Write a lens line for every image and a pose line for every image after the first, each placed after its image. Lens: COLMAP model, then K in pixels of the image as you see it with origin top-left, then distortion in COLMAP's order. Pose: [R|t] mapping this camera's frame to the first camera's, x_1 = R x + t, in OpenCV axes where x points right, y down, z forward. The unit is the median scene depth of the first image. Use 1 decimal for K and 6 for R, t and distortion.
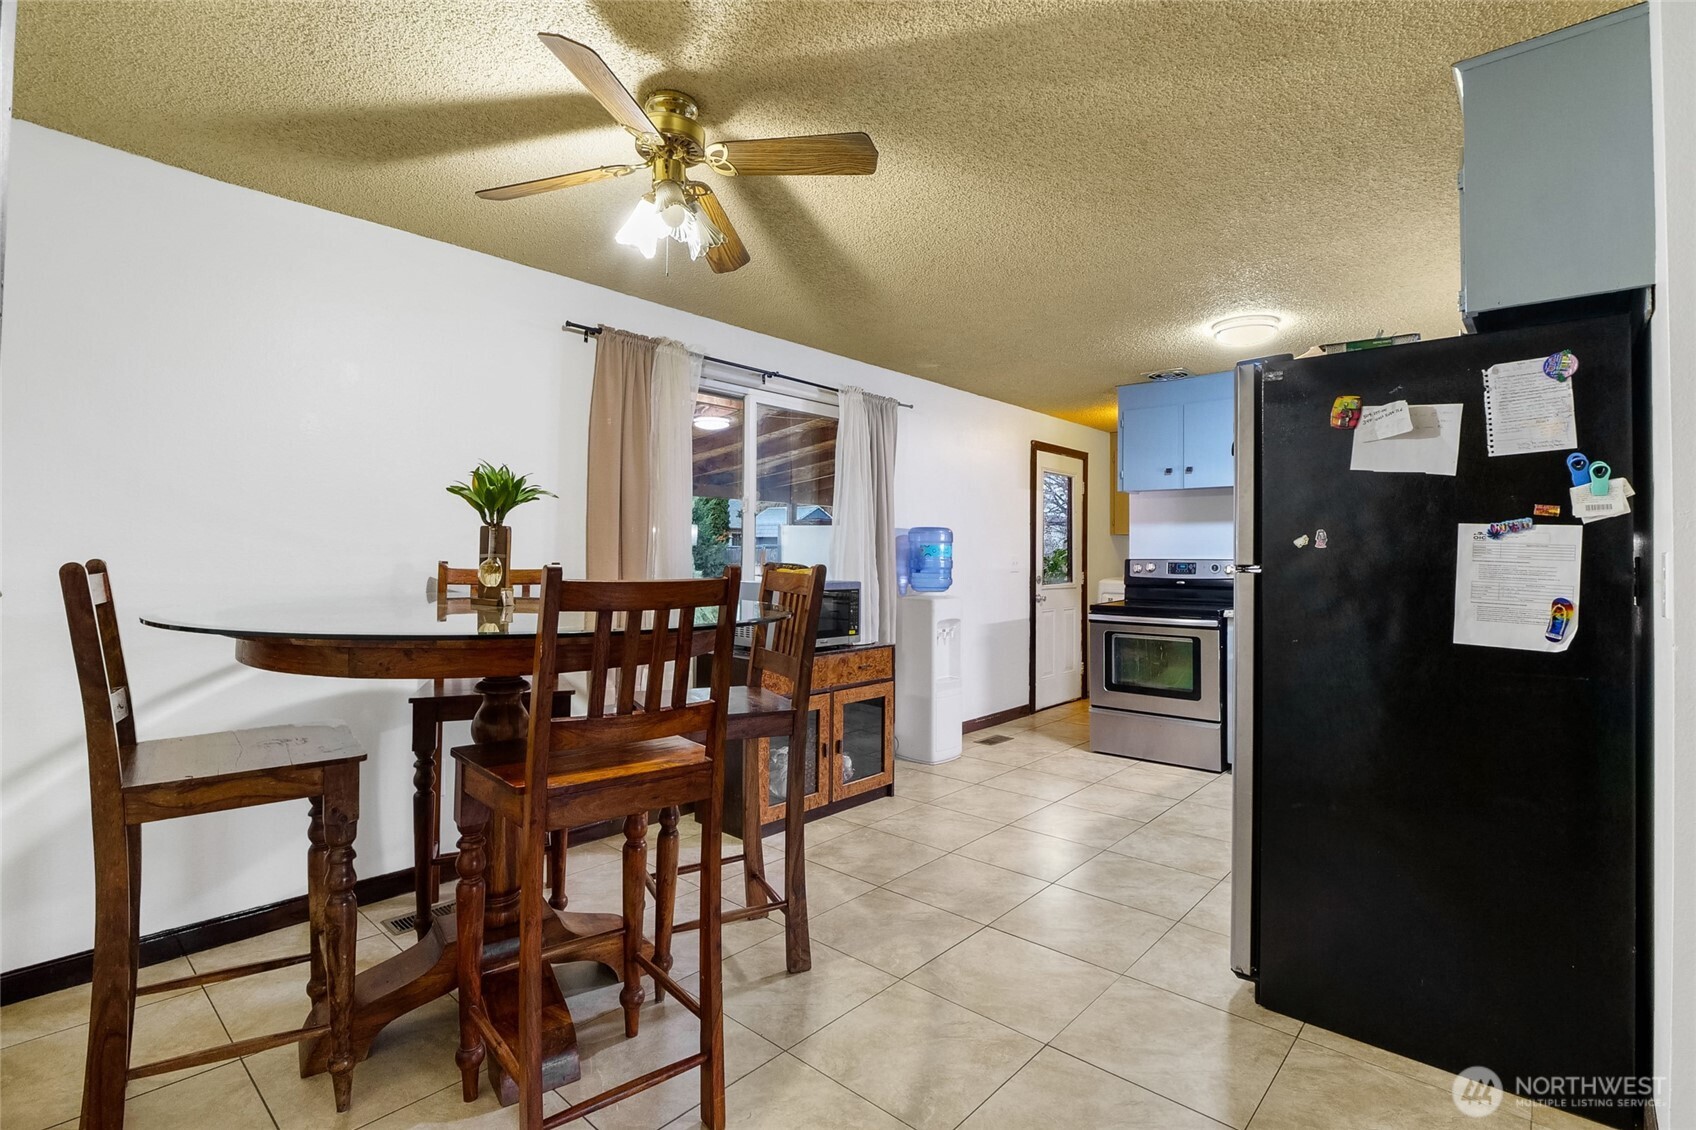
lens RADIAL K [[802.7, 0, 845.1], [0, 802.7, 547.6], [0, 0, 1]] dist [-0.013767, -0.001794]
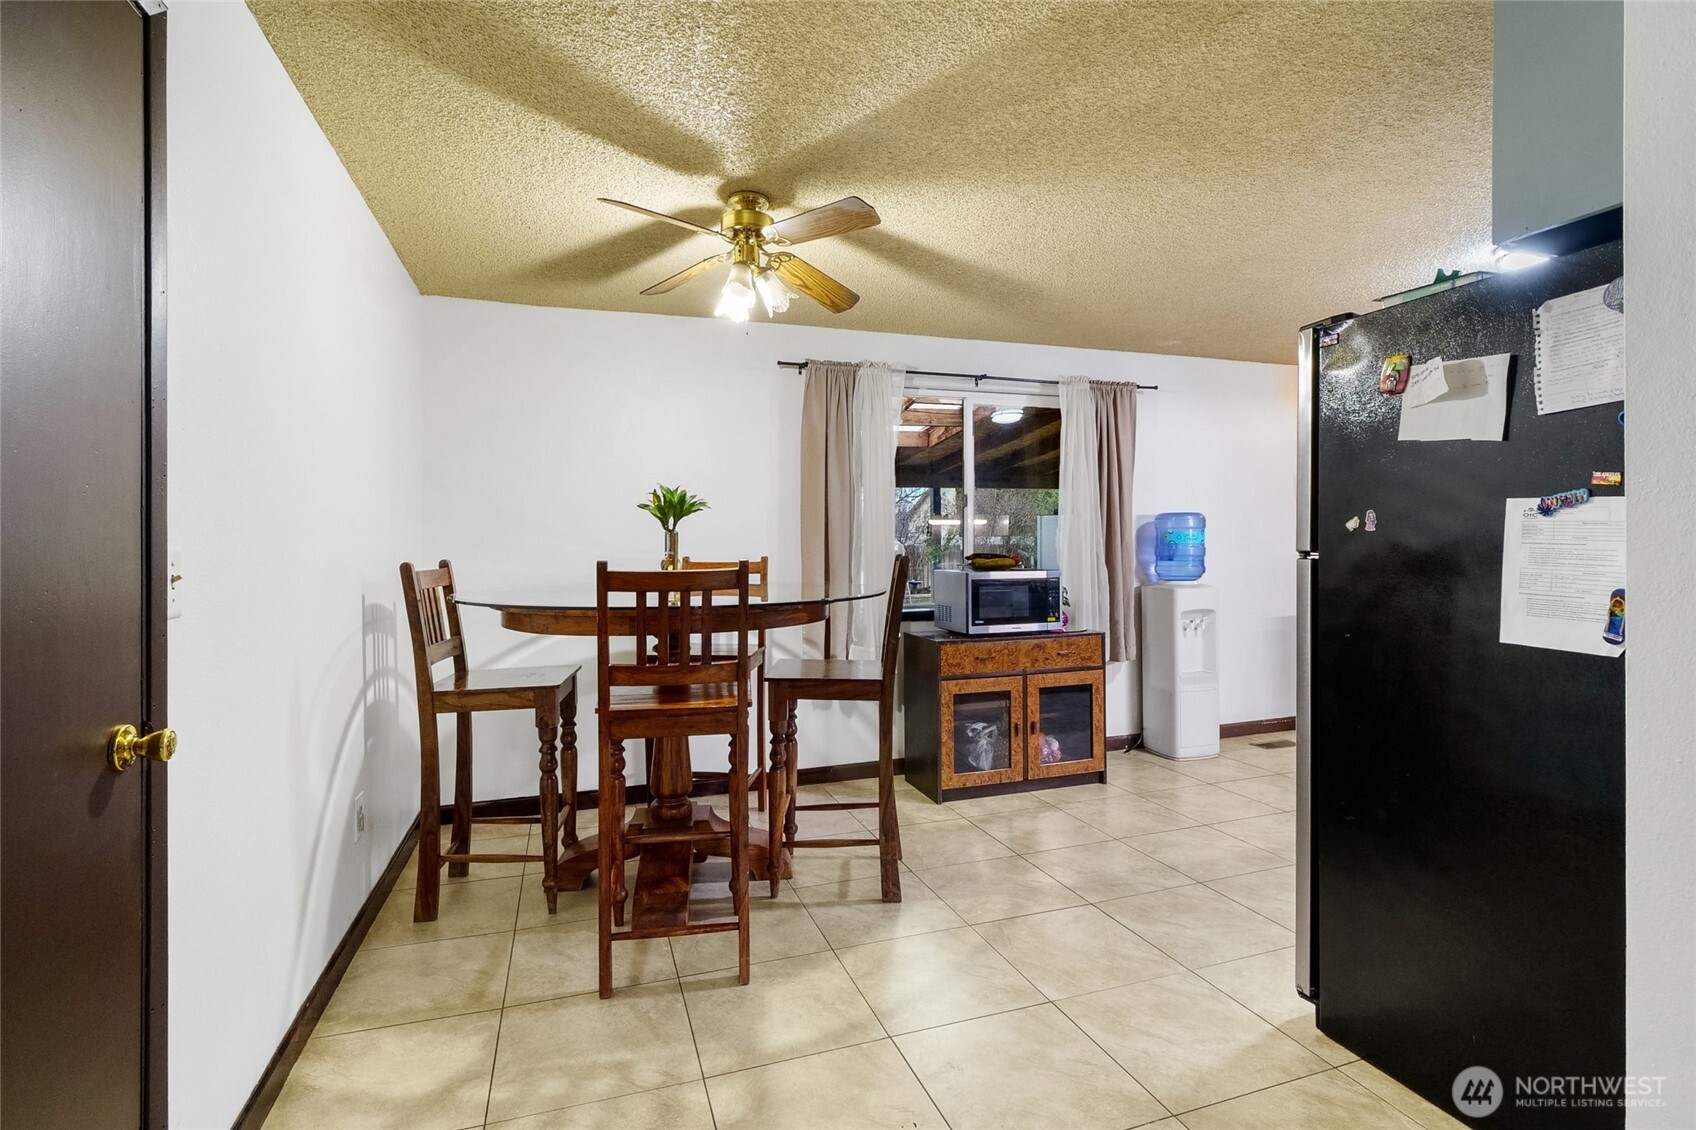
lens RADIAL K [[802.7, 0, 838.2], [0, 802.7, 551.7], [0, 0, 1]] dist [-0.013767, -0.001794]
pose [[0.870801, -0.015469, -0.491392, 0.489246], [0.024661, 0.999621, 0.012235, -0.001768], [0.491017, -0.022772, 0.870852, -0.056167]]
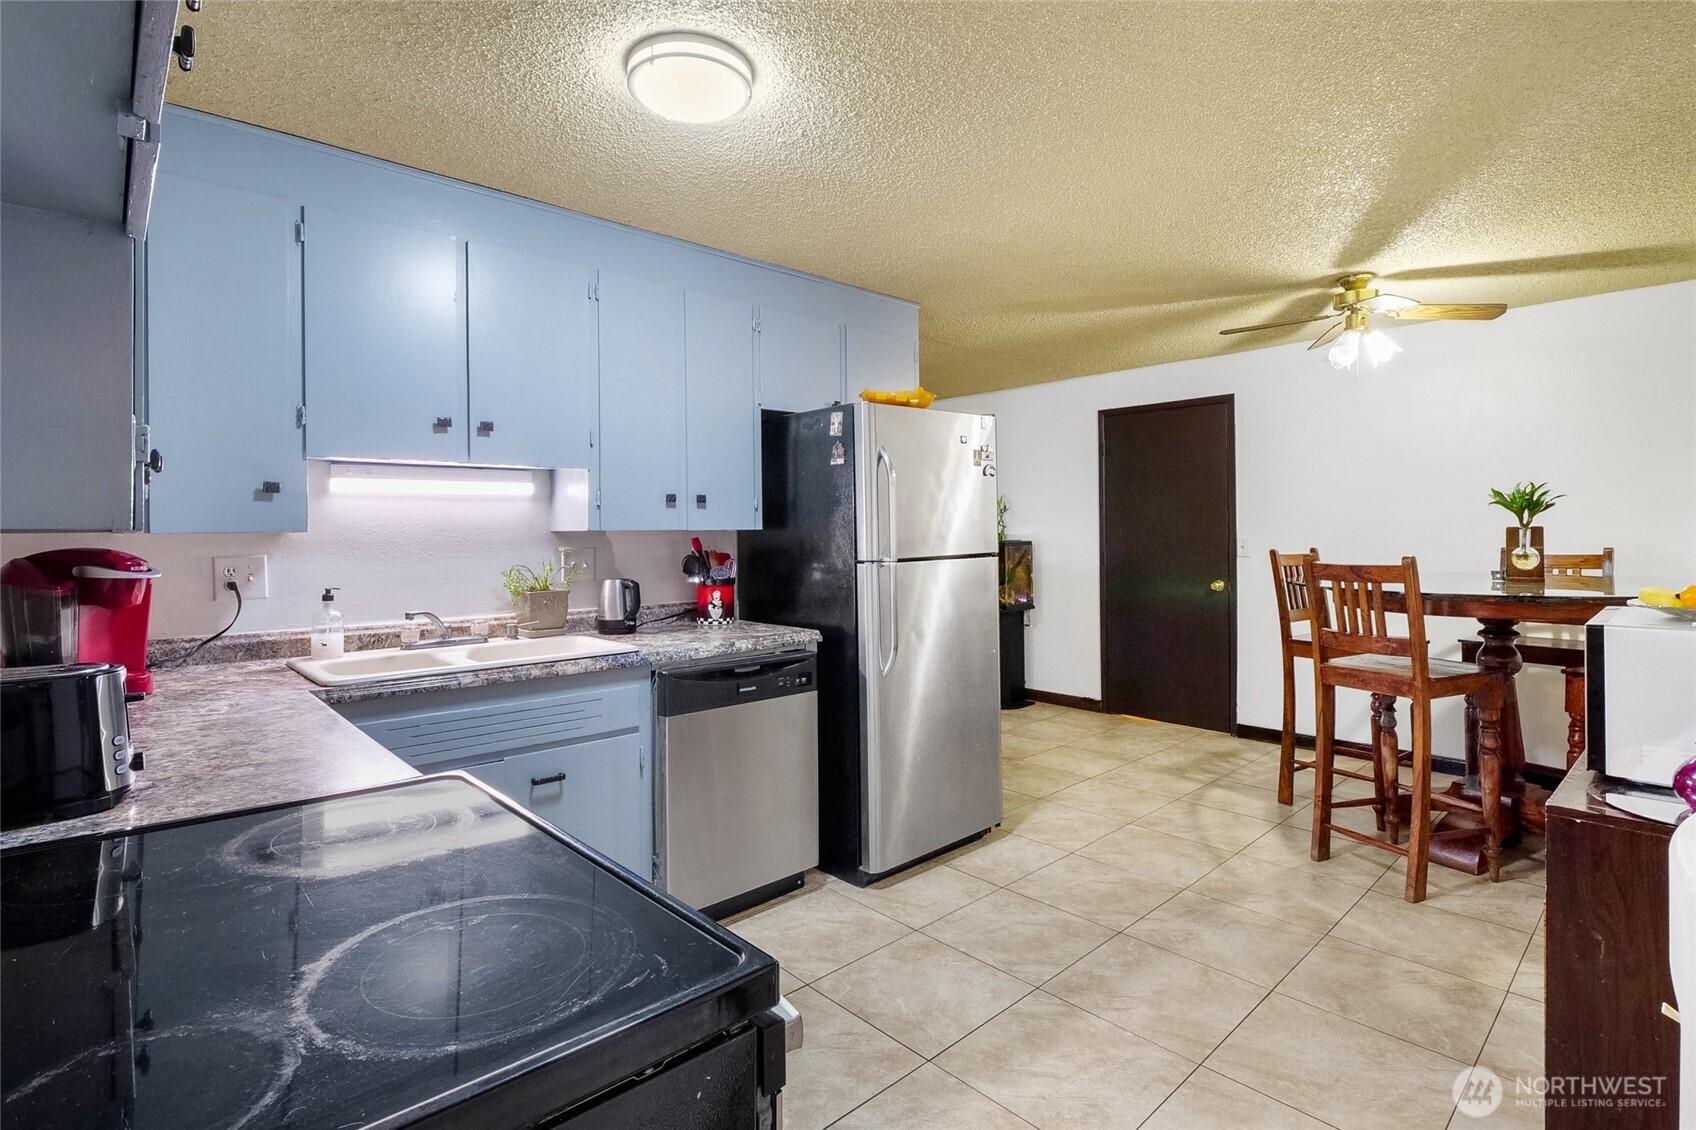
lens RADIAL K [[802.7, 0, 840.1], [0, 802.7, 533.0], [0, 0, 1]] dist [-0.013767, -0.001794]
pose [[-0.994113, 0.000784, 0.108347, 0.633371], [-0.000970, 0.999869, -0.016135, 0.005003], [-0.108346, -0.016145, -0.993982, 2.575740]]
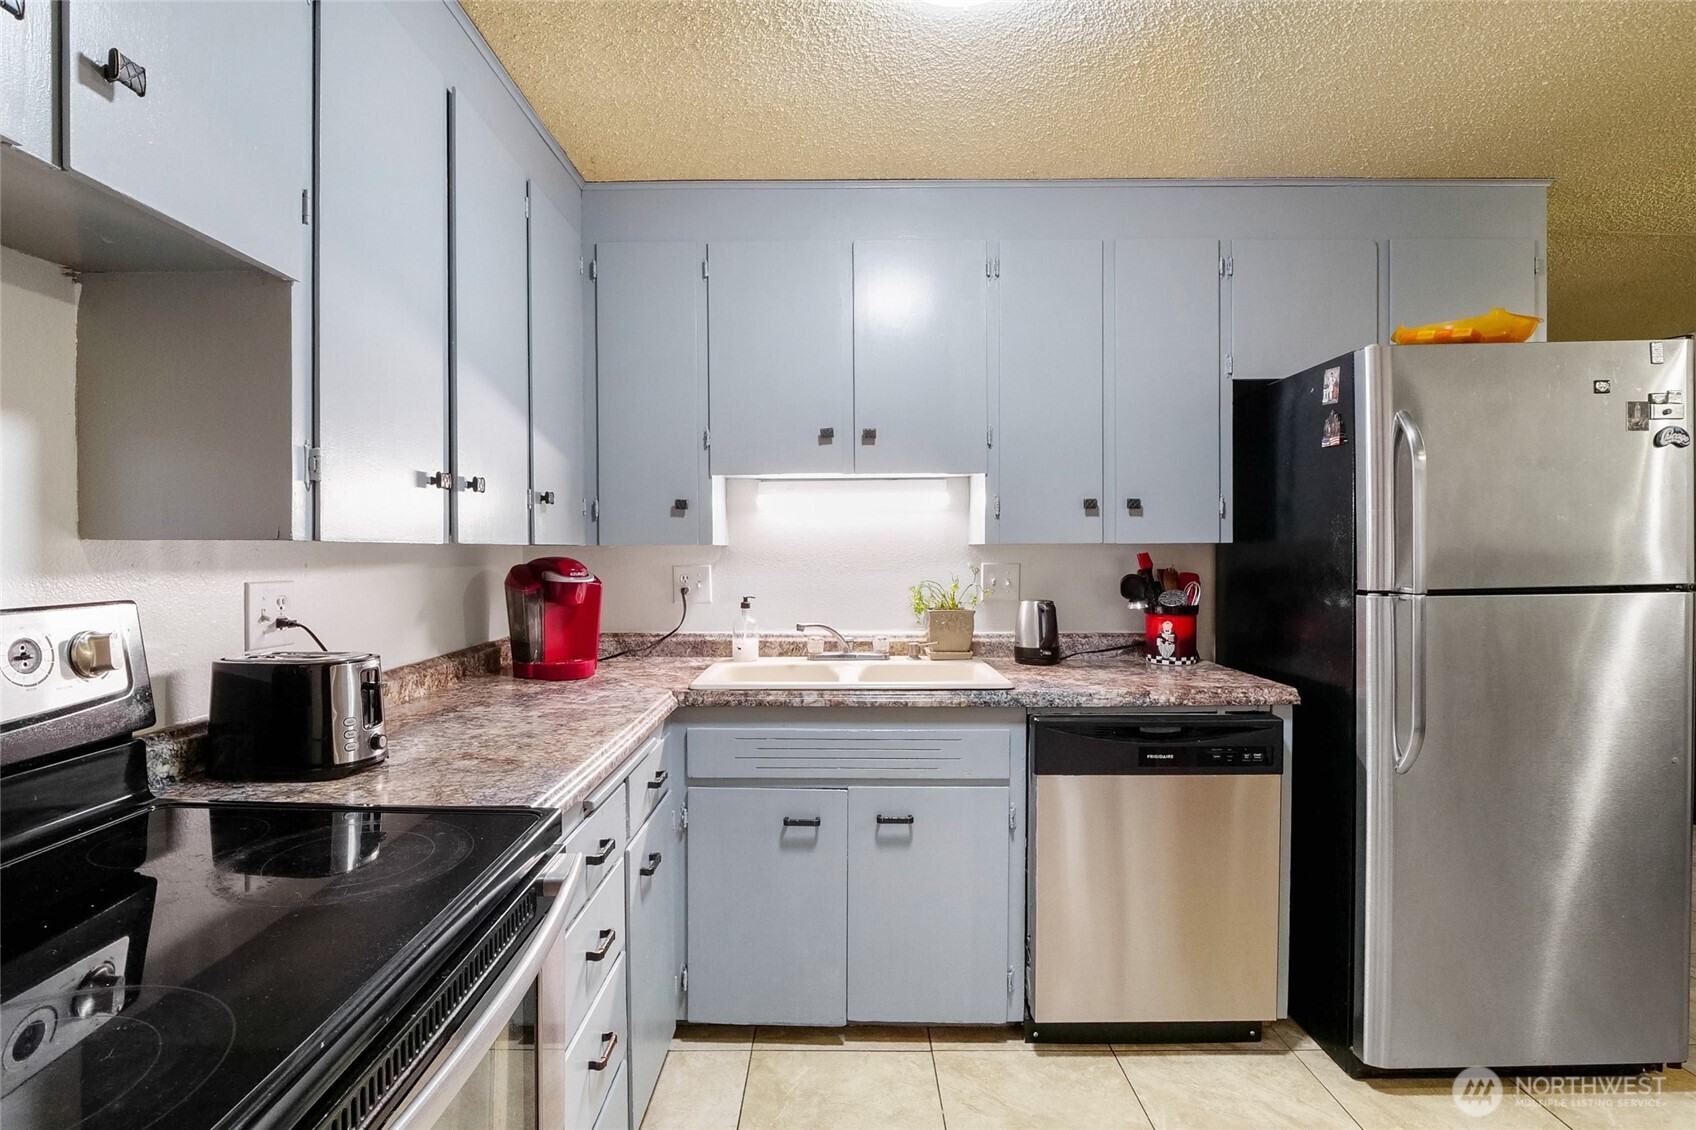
lens RADIAL K [[802.7, 0, 845.4], [0, 802.7, 567.5], [0, 0, 1]] dist [-0.013767, -0.001794]
pose [[-0.657742, -0.022501, 0.752907, 0.463405], [-0.014983, 0.999747, 0.016789, -0.001435], [-0.753095, -0.000238, -0.657912, 2.247849]]
